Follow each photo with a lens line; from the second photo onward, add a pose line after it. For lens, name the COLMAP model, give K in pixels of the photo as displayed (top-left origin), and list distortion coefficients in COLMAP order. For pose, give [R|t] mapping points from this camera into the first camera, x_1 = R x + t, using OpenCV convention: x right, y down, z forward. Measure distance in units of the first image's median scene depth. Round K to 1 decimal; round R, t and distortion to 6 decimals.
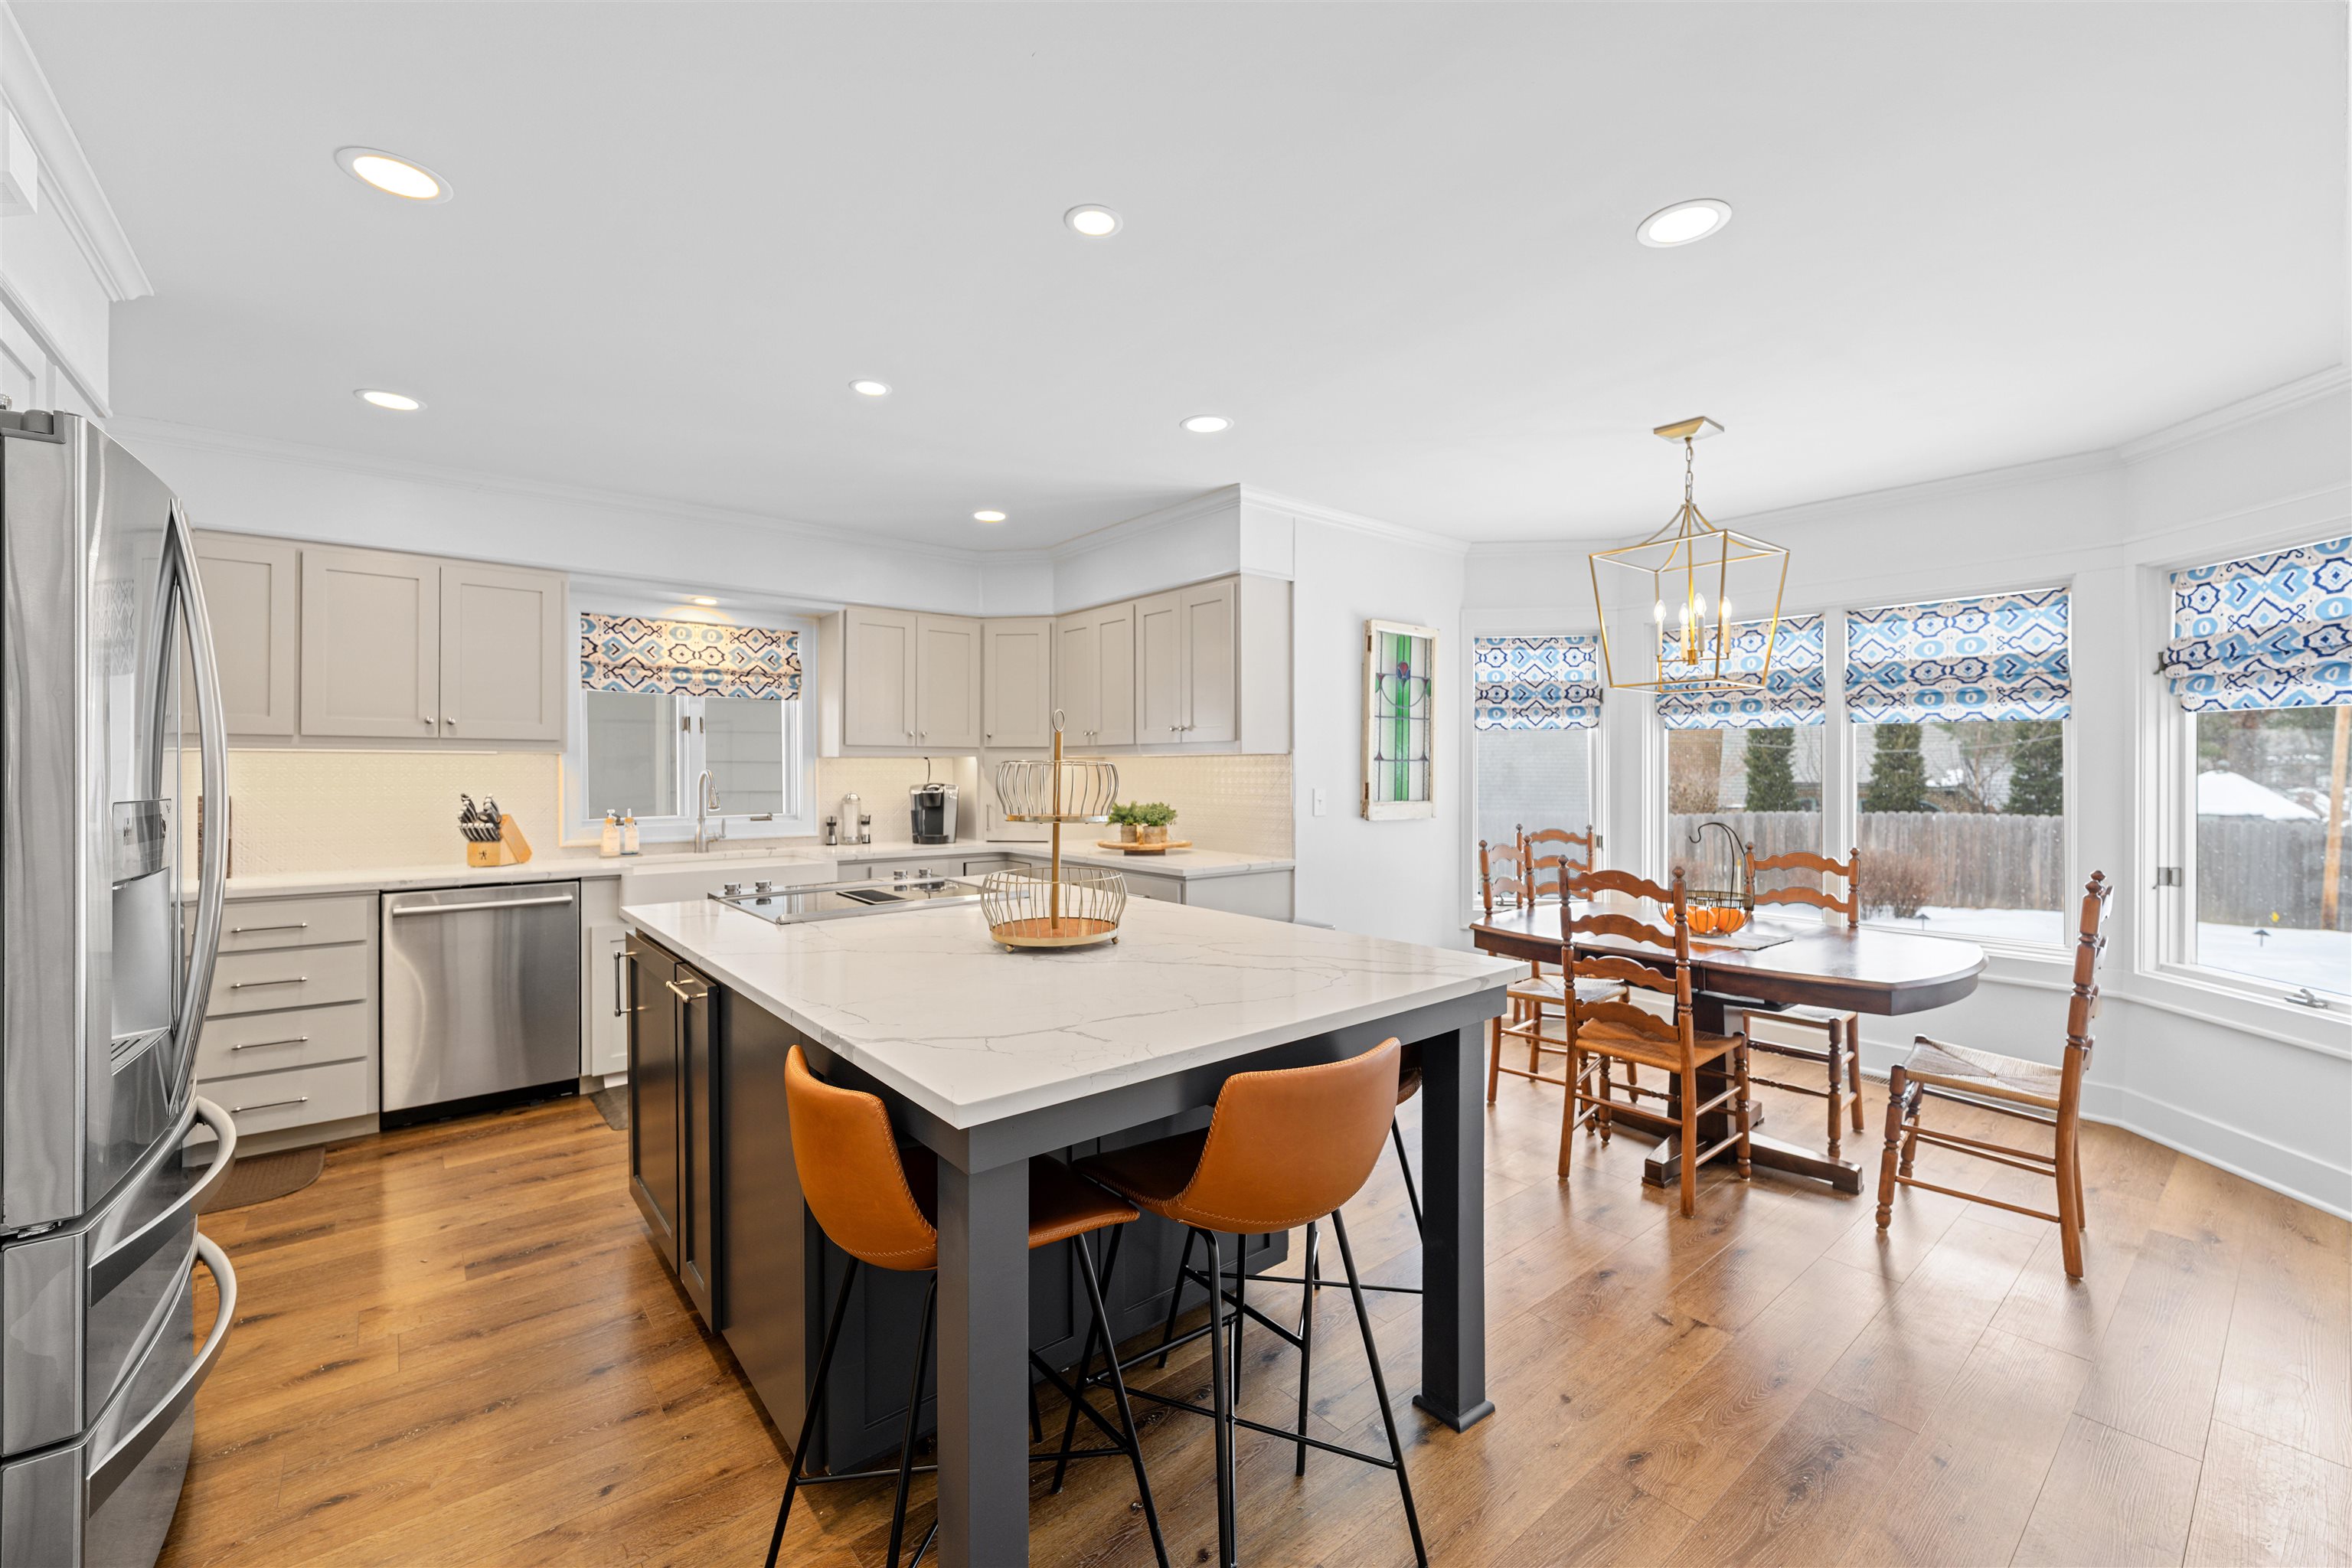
lens RADIAL K [[971.1, 0, 1167.1], [0, 971.1, 767.6], [0, 0, 1]] dist [0.002992, -0.000946]
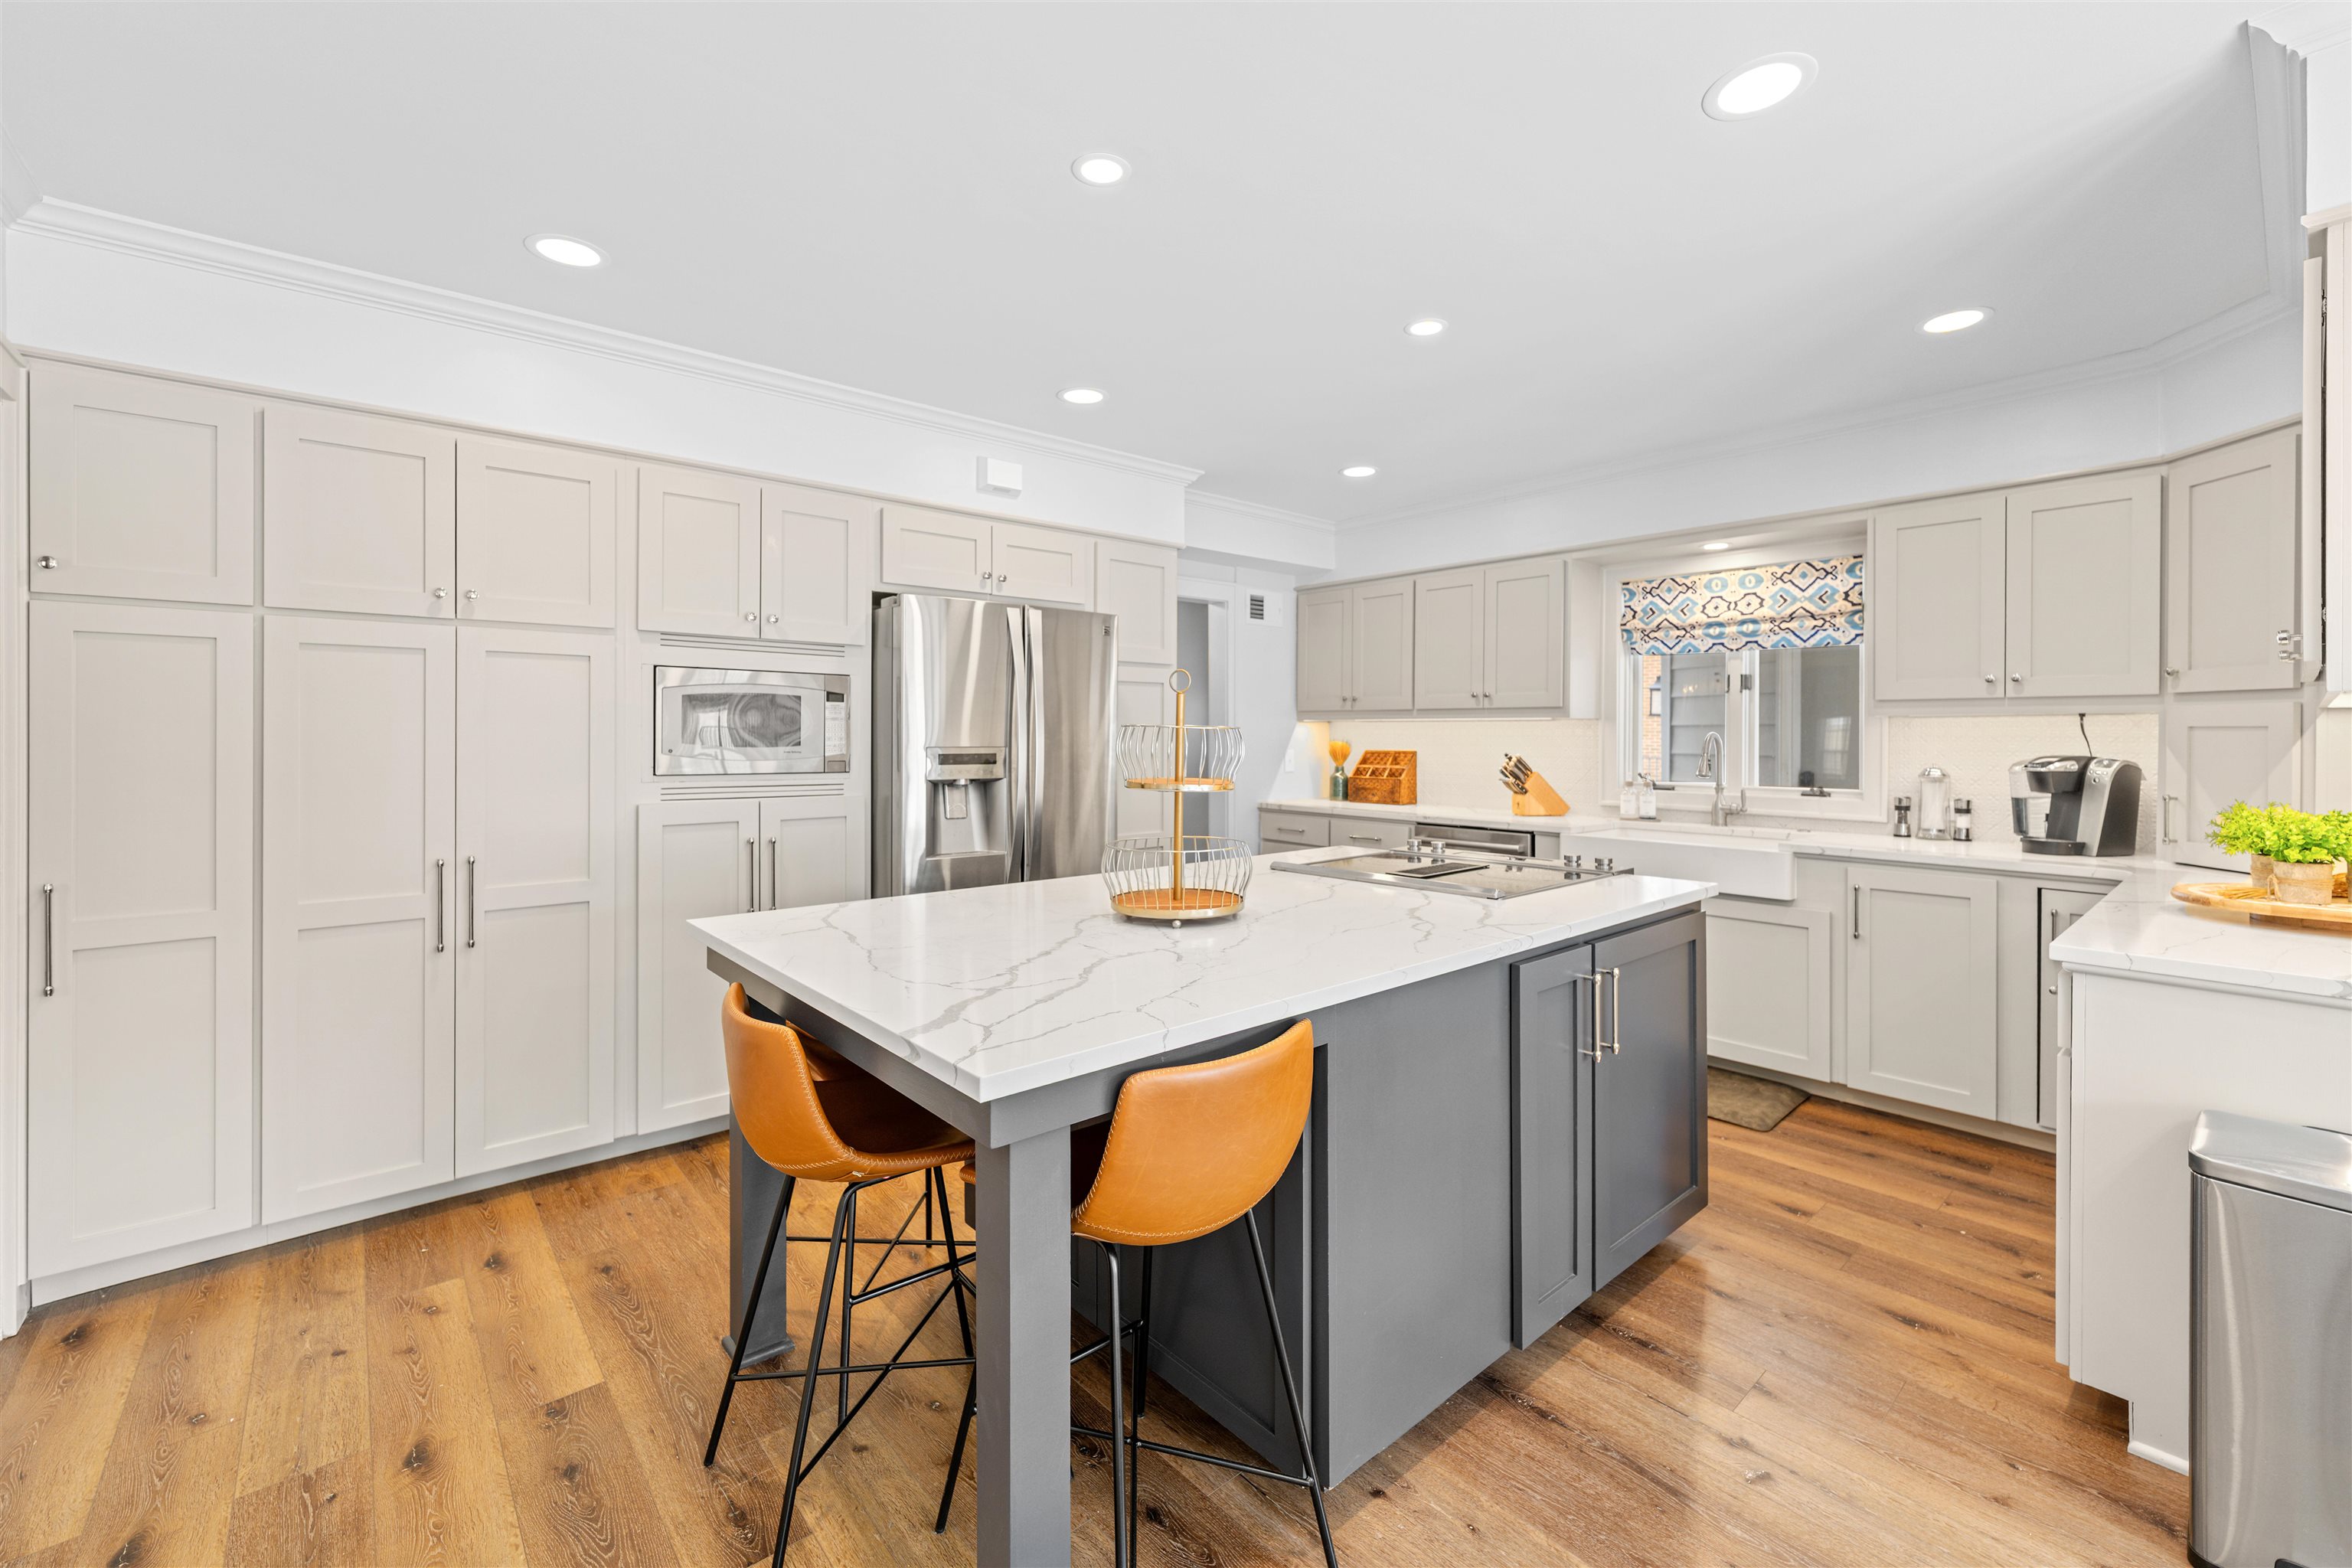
lens RADIAL K [[971.1, 0, 1181.2], [0, 971.1, 749.8], [0, 0, 1]] dist [0.002992, -0.000946]
pose [[0.051149, 0.016265, -0.998559, 0.426818], [0.000937, 0.999866, 0.016335, 0.001756], [0.998691, -0.001771, 0.051127, 0.496553]]
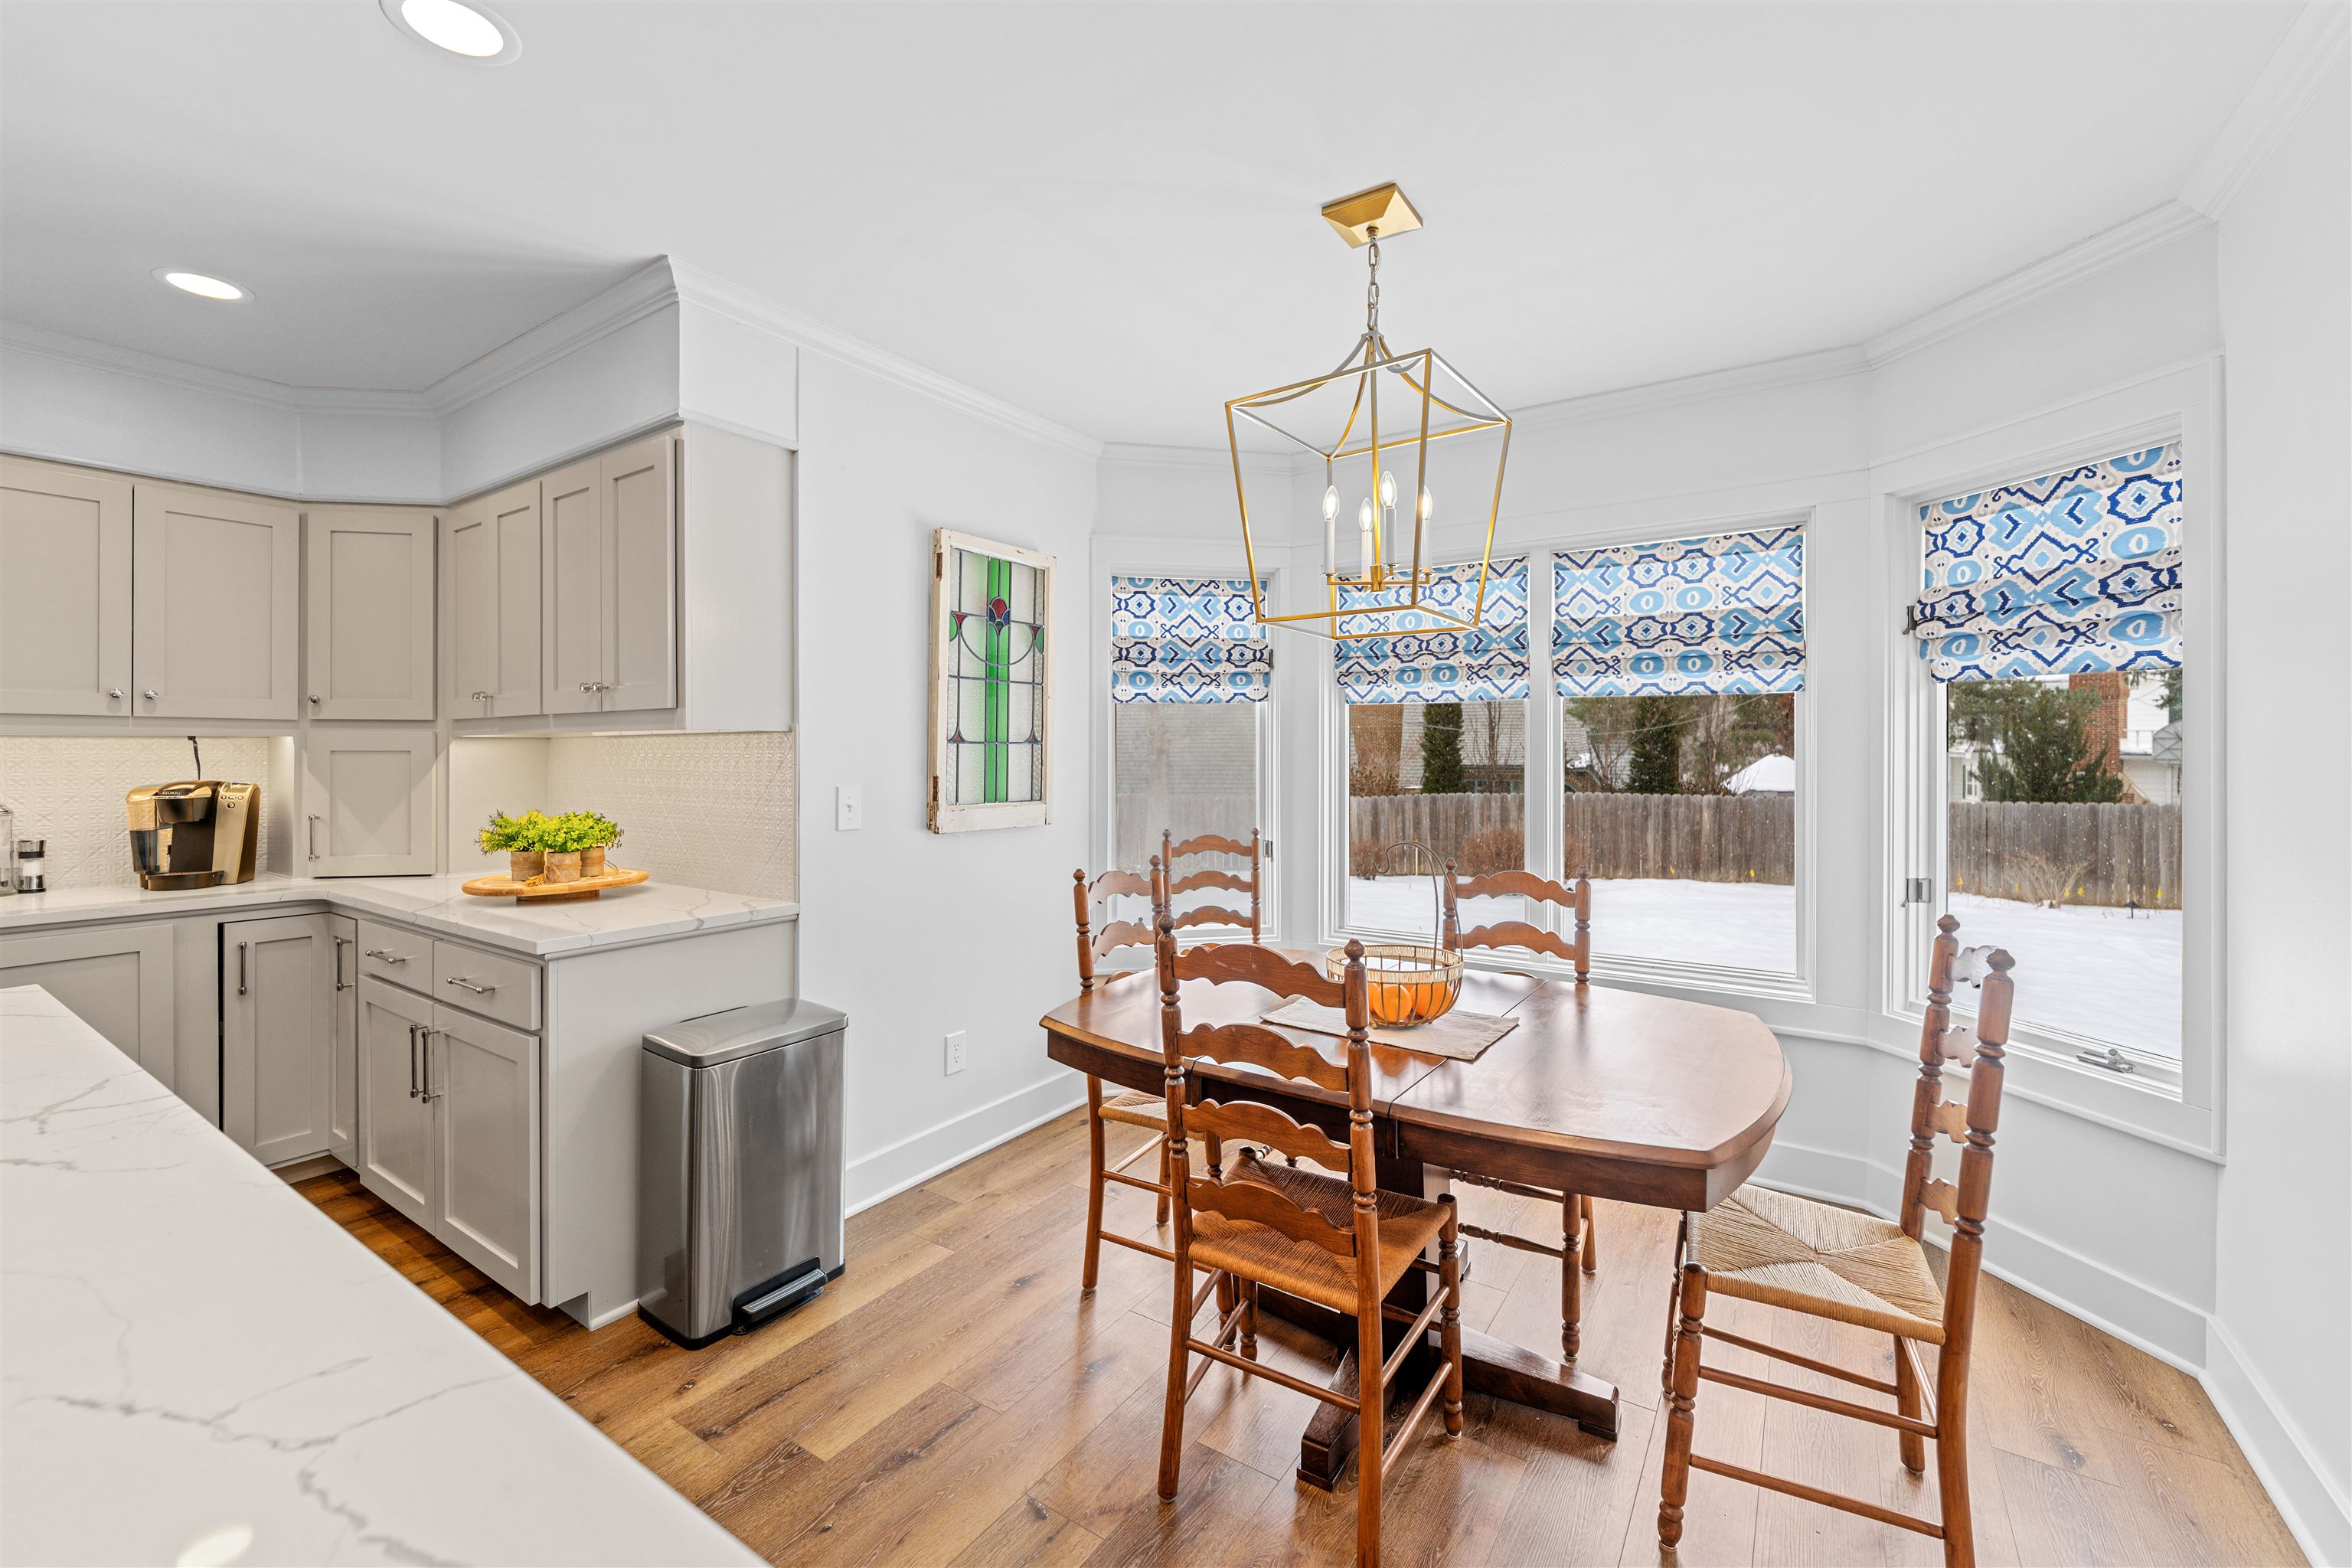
lens RADIAL K [[971.1, 0, 1185.9], [0, 971.1, 756.9], [0, 0, 1]] dist [0.002992, -0.000946]
pose [[0.955043, -0.002562, 0.296456, 0.183209], [0.000988, 0.999985, 0.005457, -0.001264], [-0.296465, -0.004918, 0.955031, 0.339047]]
